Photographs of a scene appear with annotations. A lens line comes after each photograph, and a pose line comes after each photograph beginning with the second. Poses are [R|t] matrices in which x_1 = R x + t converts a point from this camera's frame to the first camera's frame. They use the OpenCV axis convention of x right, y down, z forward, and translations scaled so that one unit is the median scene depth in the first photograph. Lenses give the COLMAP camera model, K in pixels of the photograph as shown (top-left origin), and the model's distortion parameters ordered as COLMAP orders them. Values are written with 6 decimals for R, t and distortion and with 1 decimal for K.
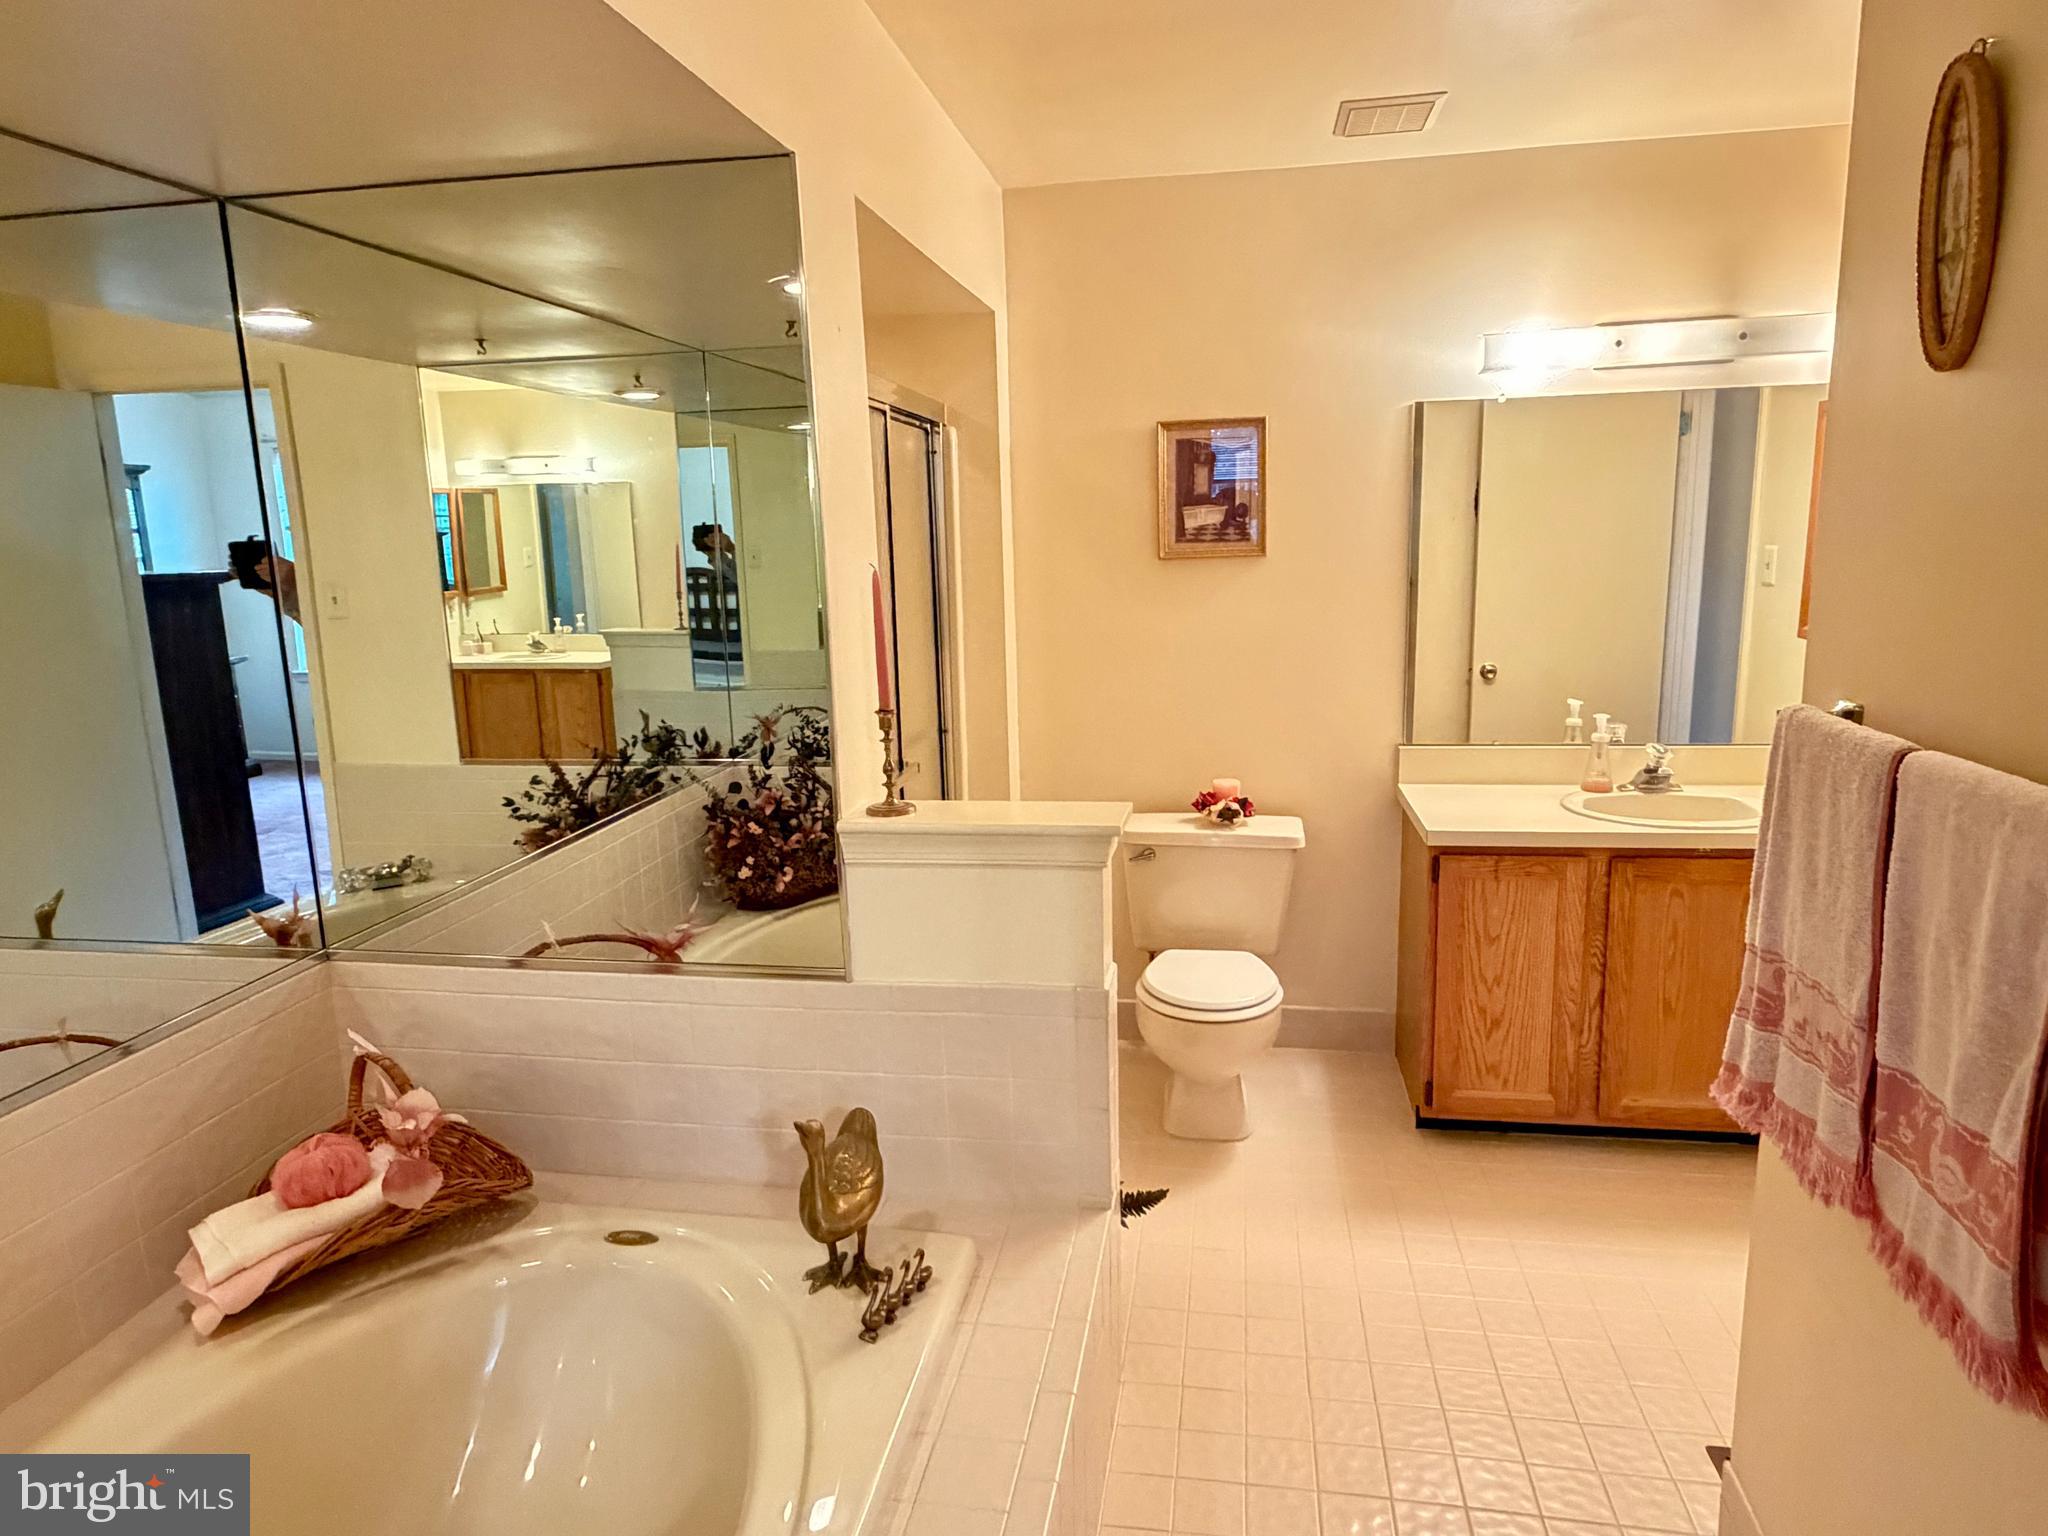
lens RADIAL K [[1233.6, 0, 1025.8], [0, 1233.6, 766.6], [0, 0, 1]] dist [0.004344, 0.000793]
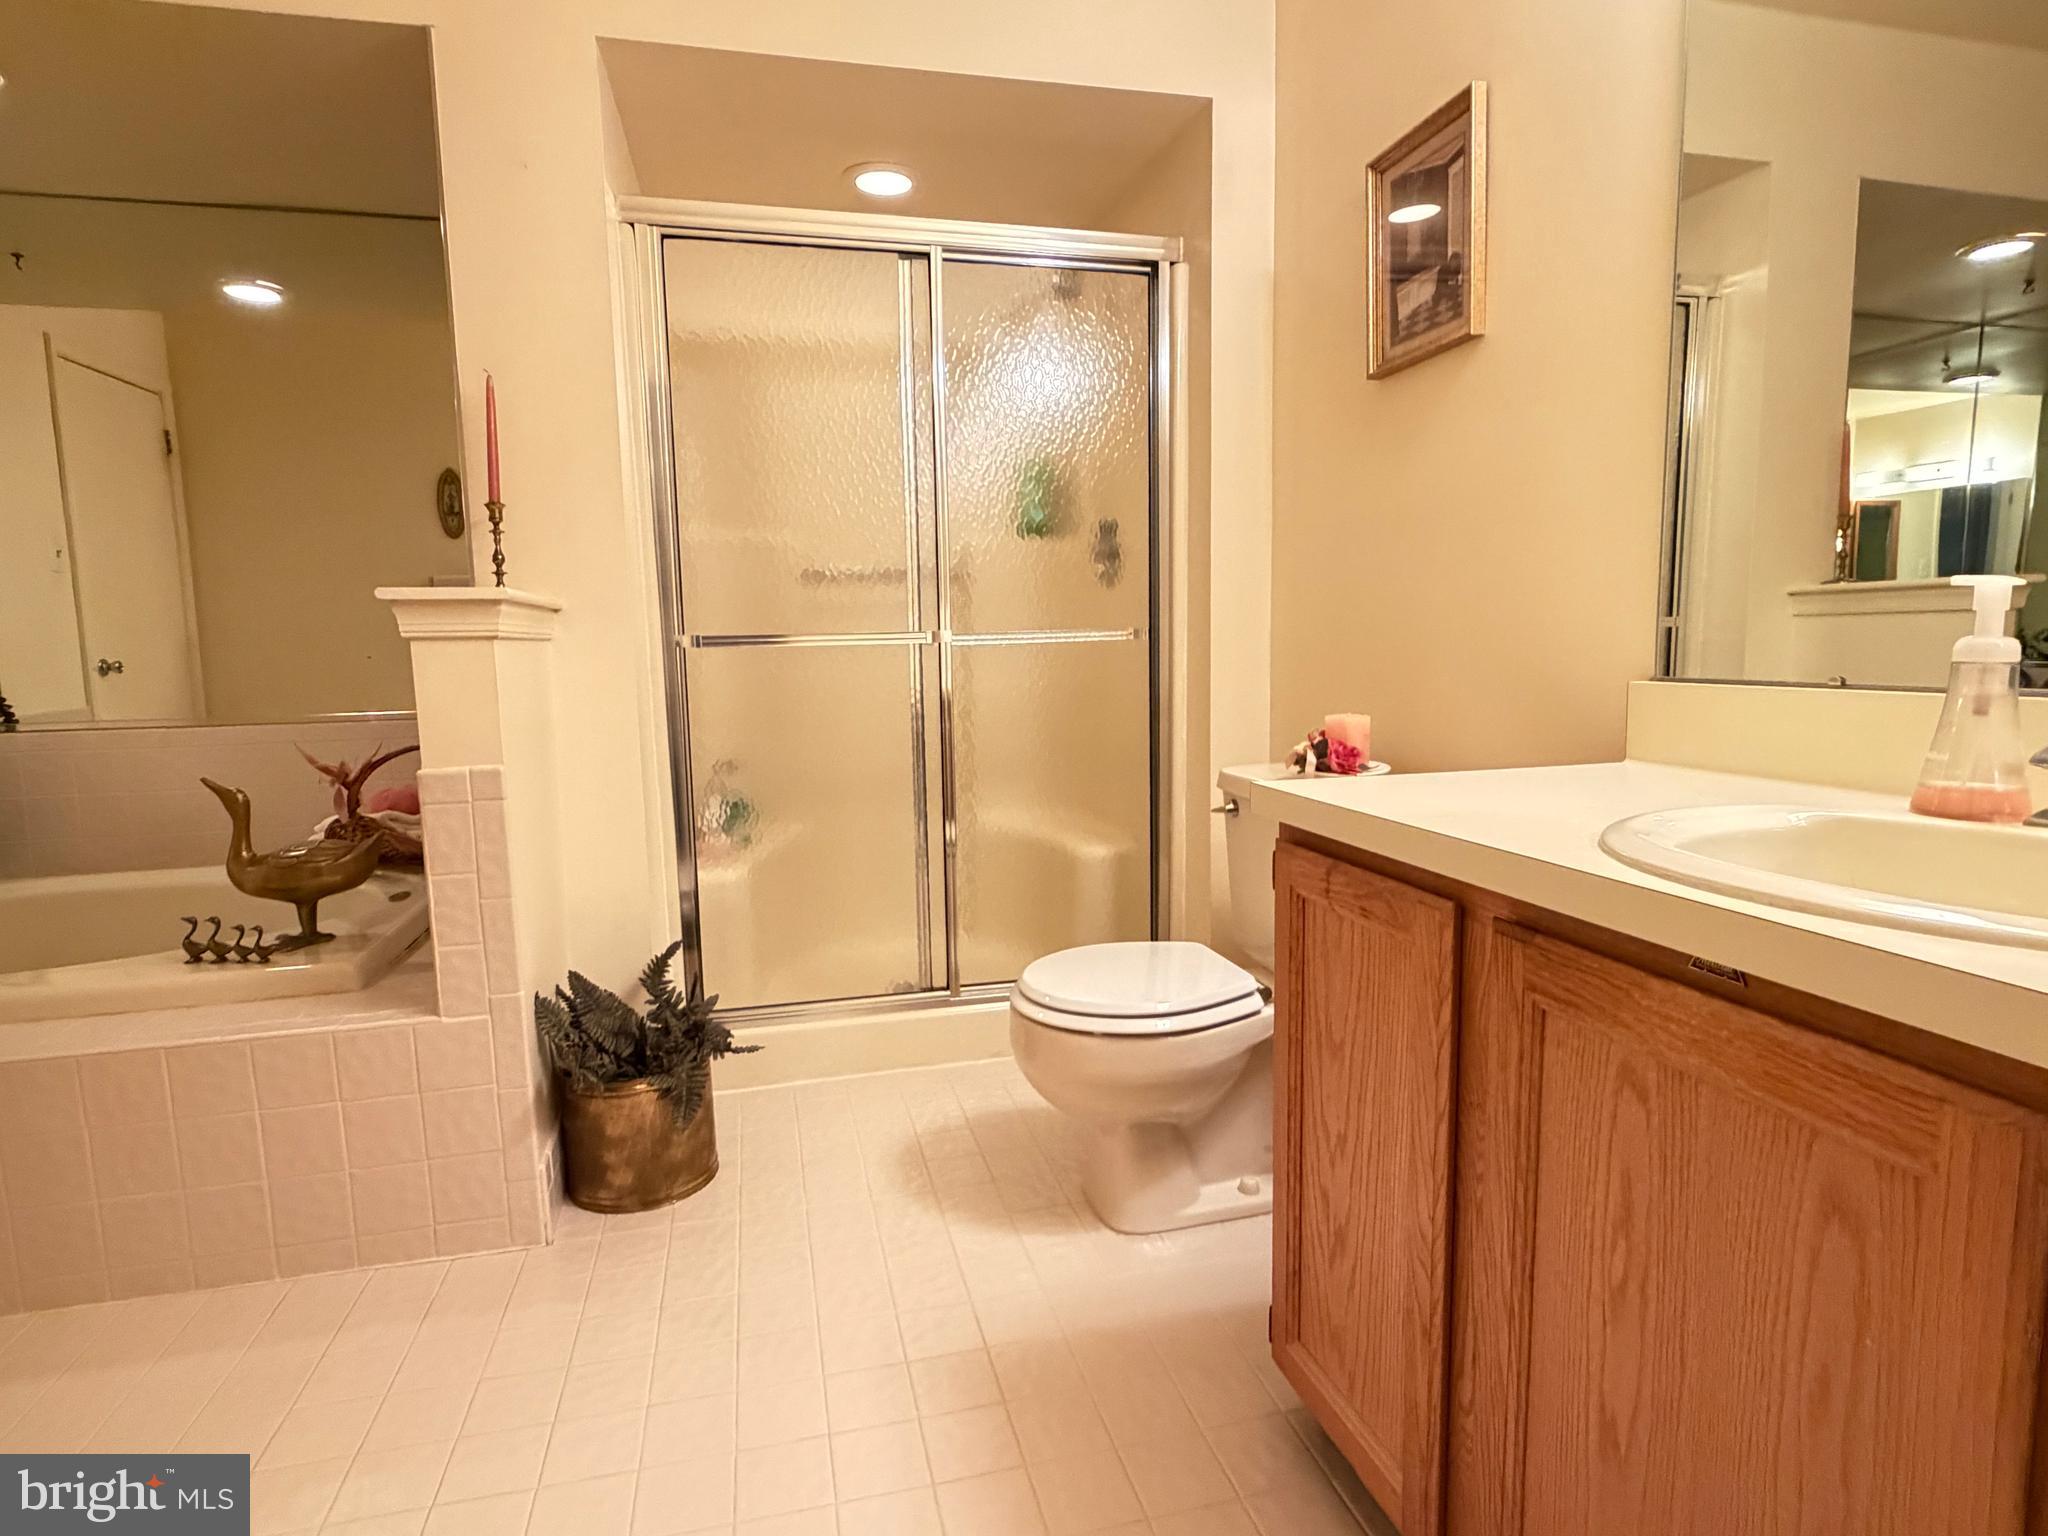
lens RADIAL K [[1081.5, 0, 1024.0], [0, 1081.5, 768.0], [0, 0, 1]] dist [-0.004608, -0.000497]
pose [[0.406239, 0.129857, -0.904493, 0.642261], [-0.160881, 0.984552, 0.069094, 0.028755], [0.899493, 0.117447, 0.420855, 0.681718]]
